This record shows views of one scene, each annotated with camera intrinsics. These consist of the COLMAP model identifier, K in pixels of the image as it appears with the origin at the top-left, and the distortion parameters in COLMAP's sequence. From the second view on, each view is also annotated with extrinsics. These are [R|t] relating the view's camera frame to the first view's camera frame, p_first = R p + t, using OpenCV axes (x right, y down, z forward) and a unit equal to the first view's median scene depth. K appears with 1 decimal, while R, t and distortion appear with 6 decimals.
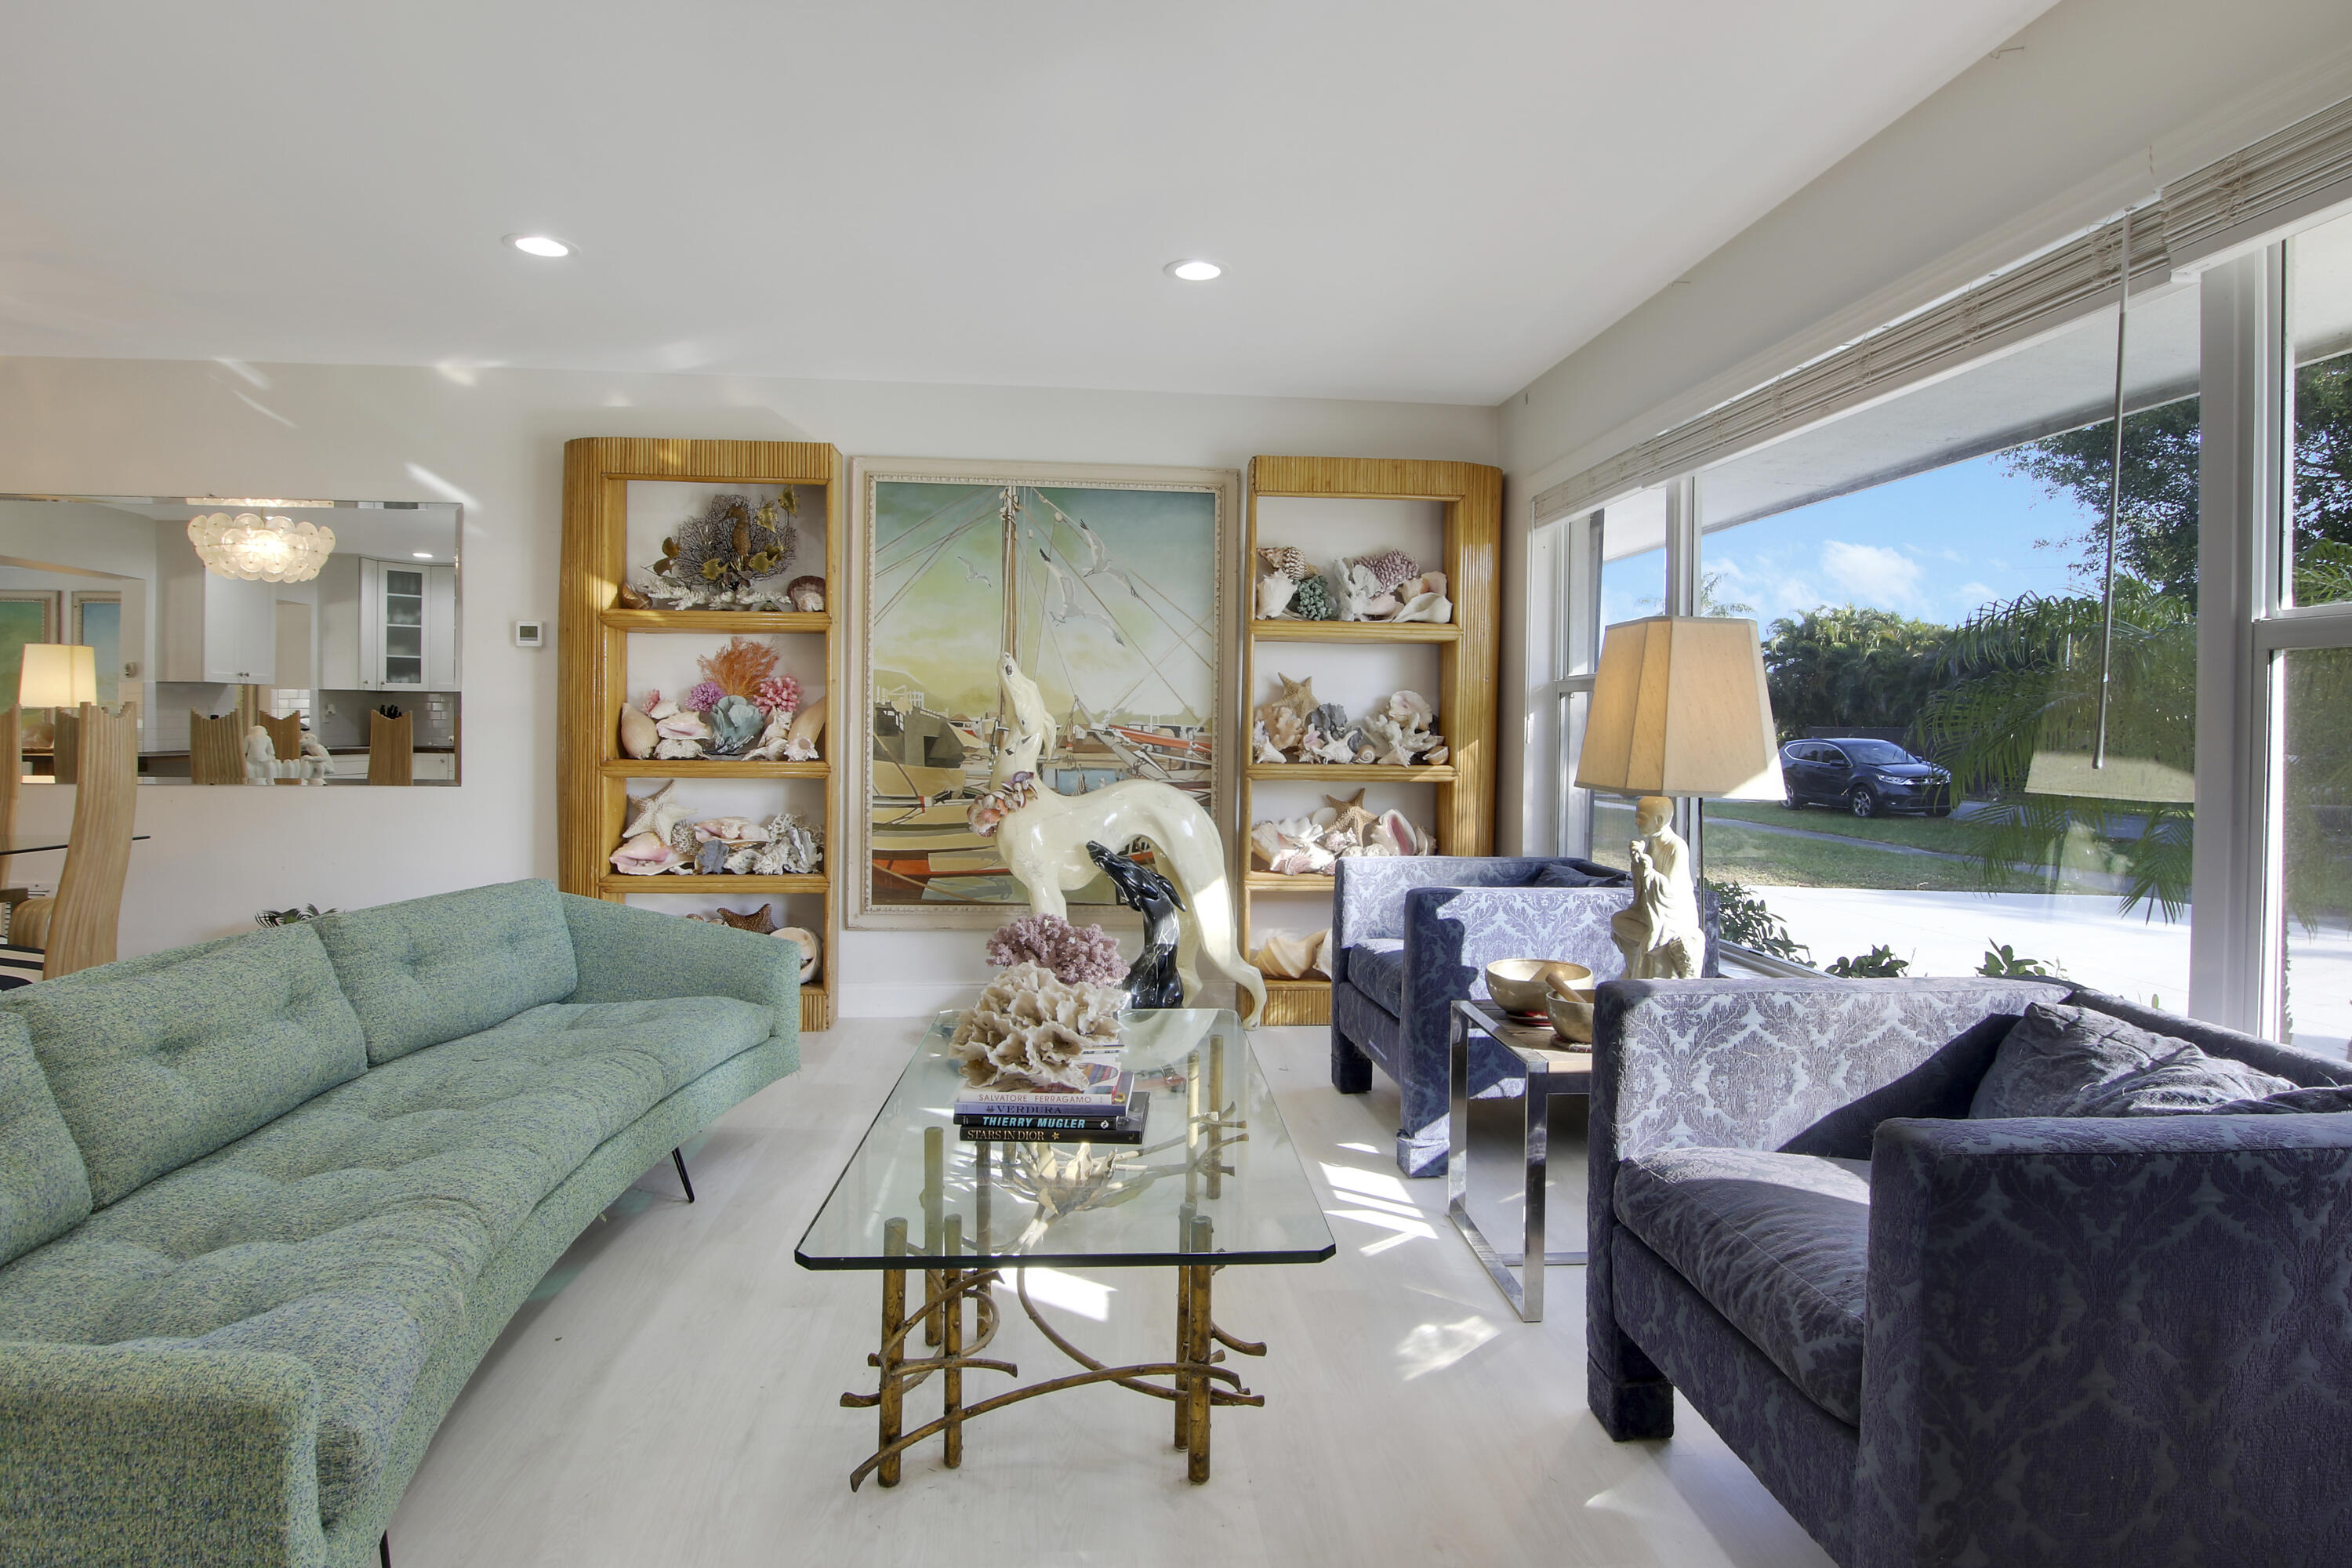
lens RADIAL K [[1194.2, 0, 1193.5], [0, 1194.2, 754.4], [0, 0, 1]] dist [-0.021924, 0.001525]
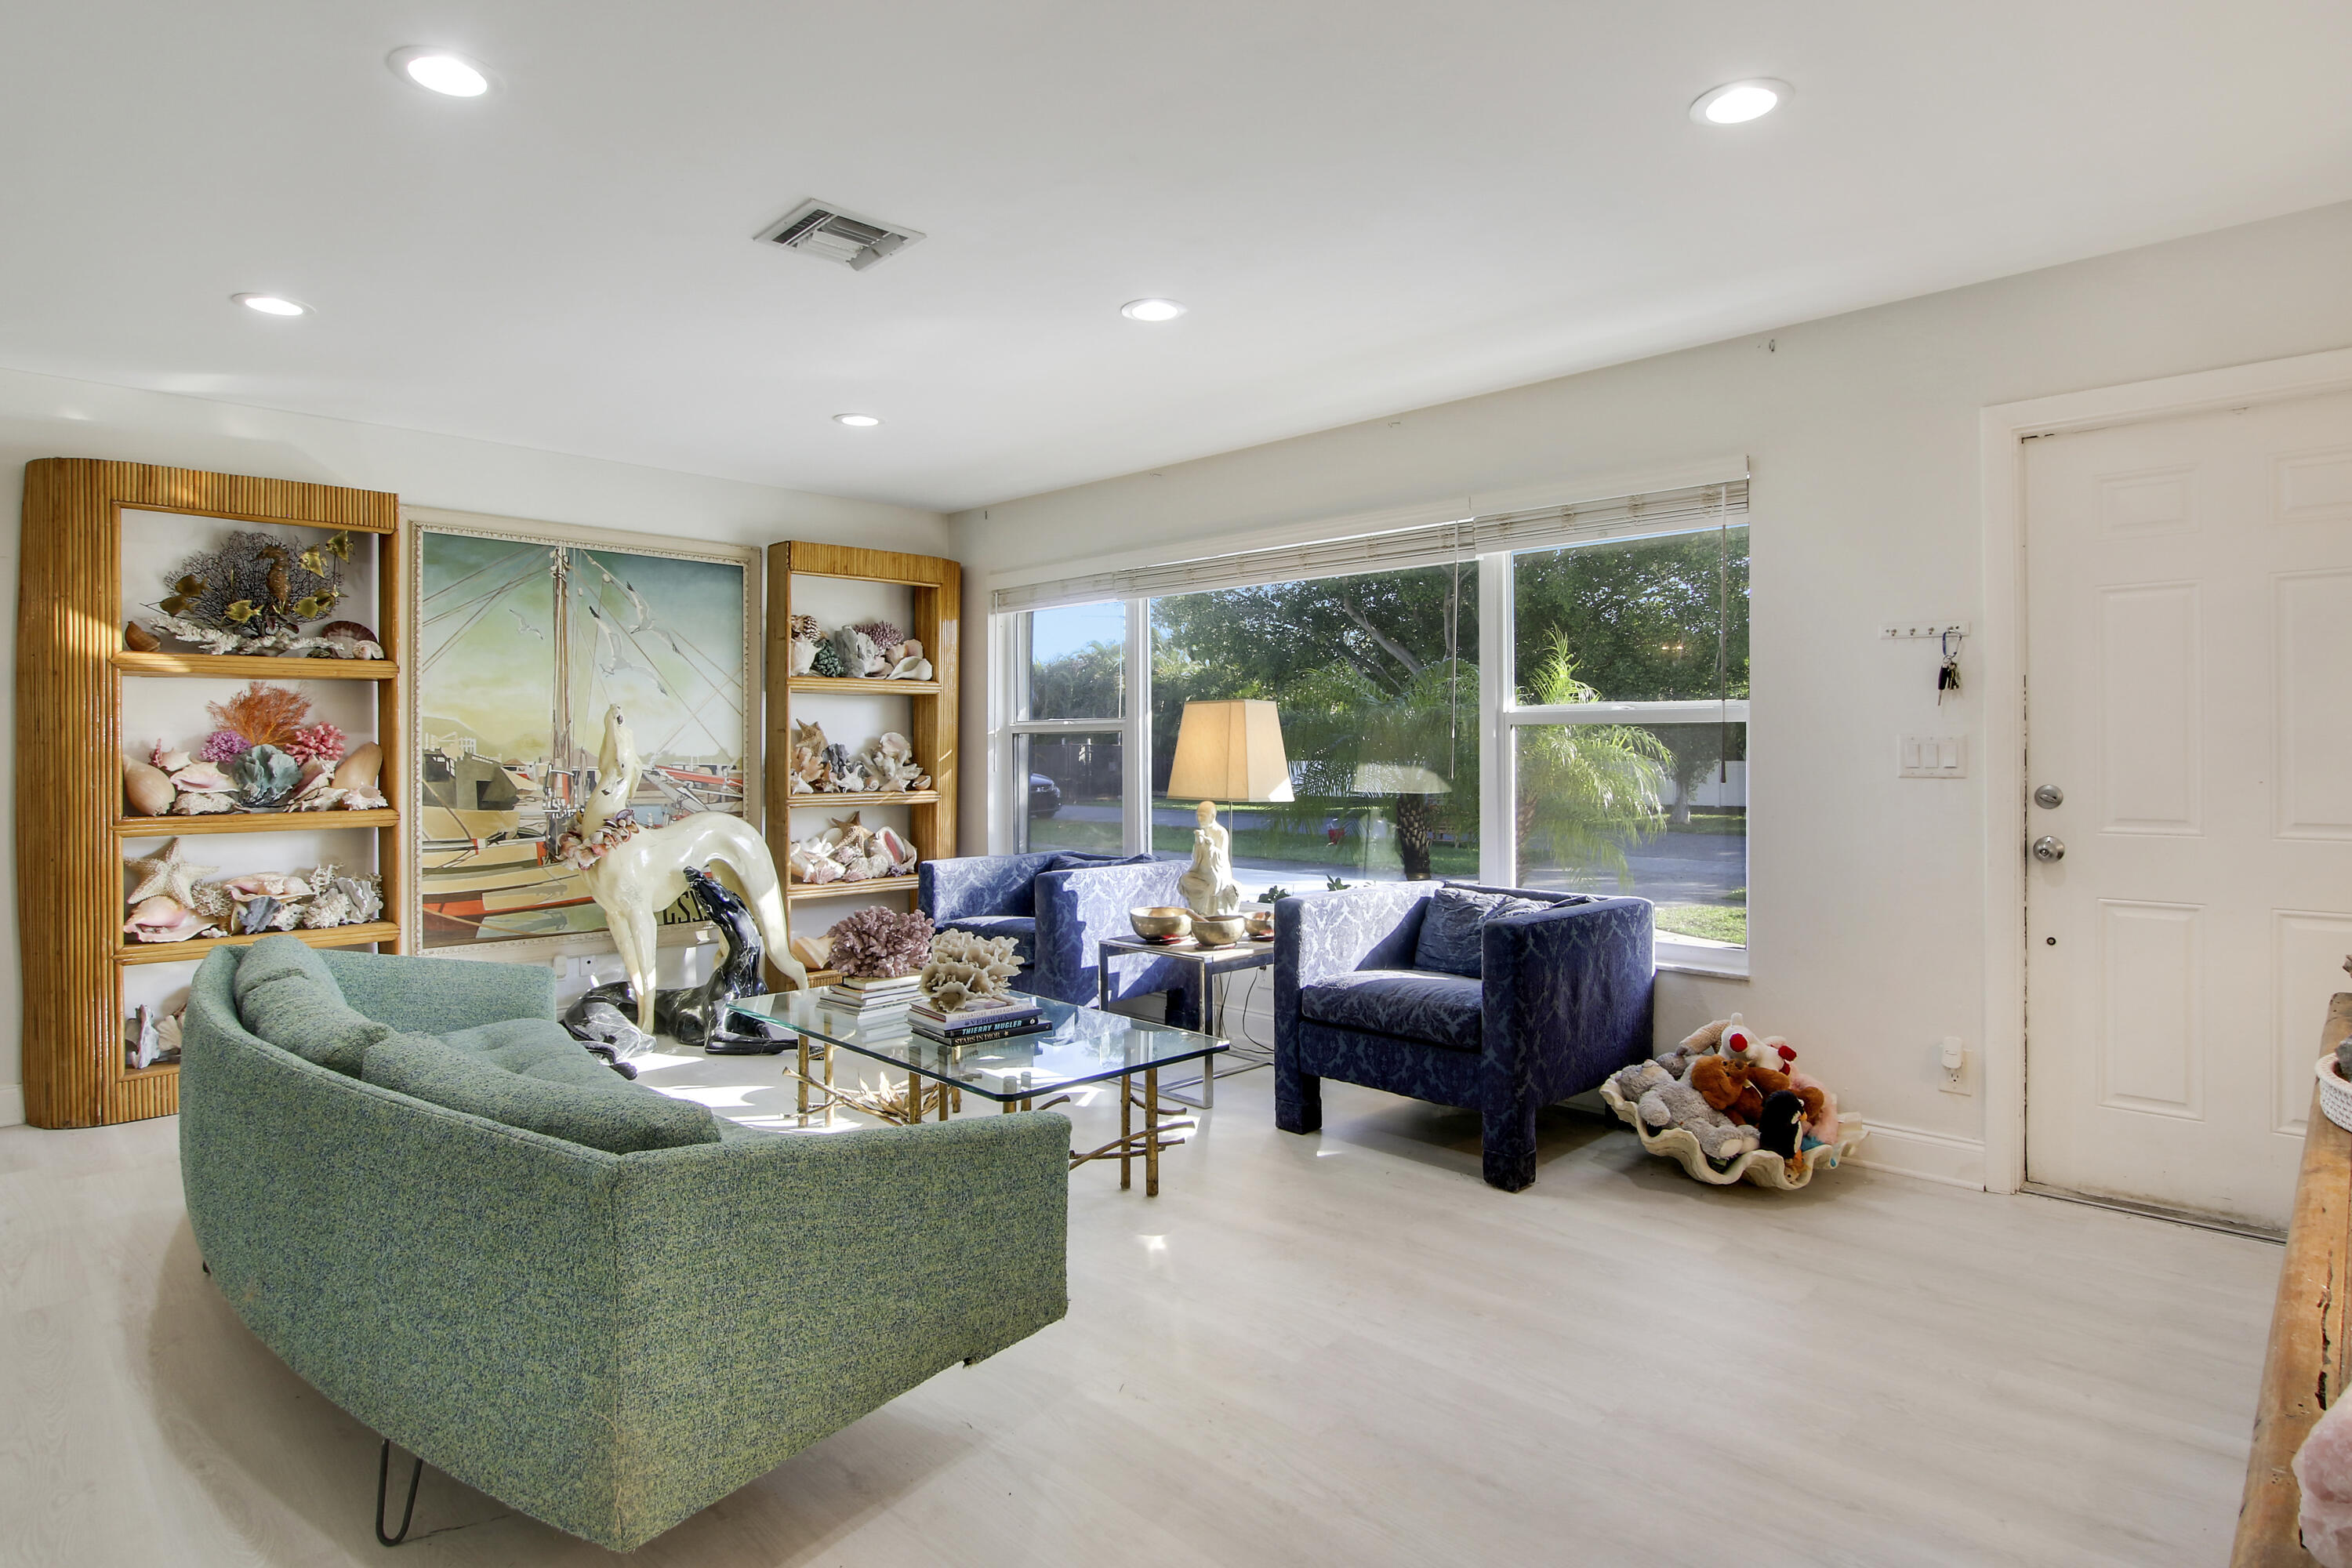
lens RADIAL K [[1258.8, 0, 1021.4], [0, 1258.8, 783.5], [0, 0, 1]] dist [-0.028313, 0.000262]
pose [[0.813122, -0.033474, 0.581130, -0.483719], [0.030607, 0.999423, 0.014743, -0.014695], [-0.581288, 0.005799, 0.813677, -0.164917]]
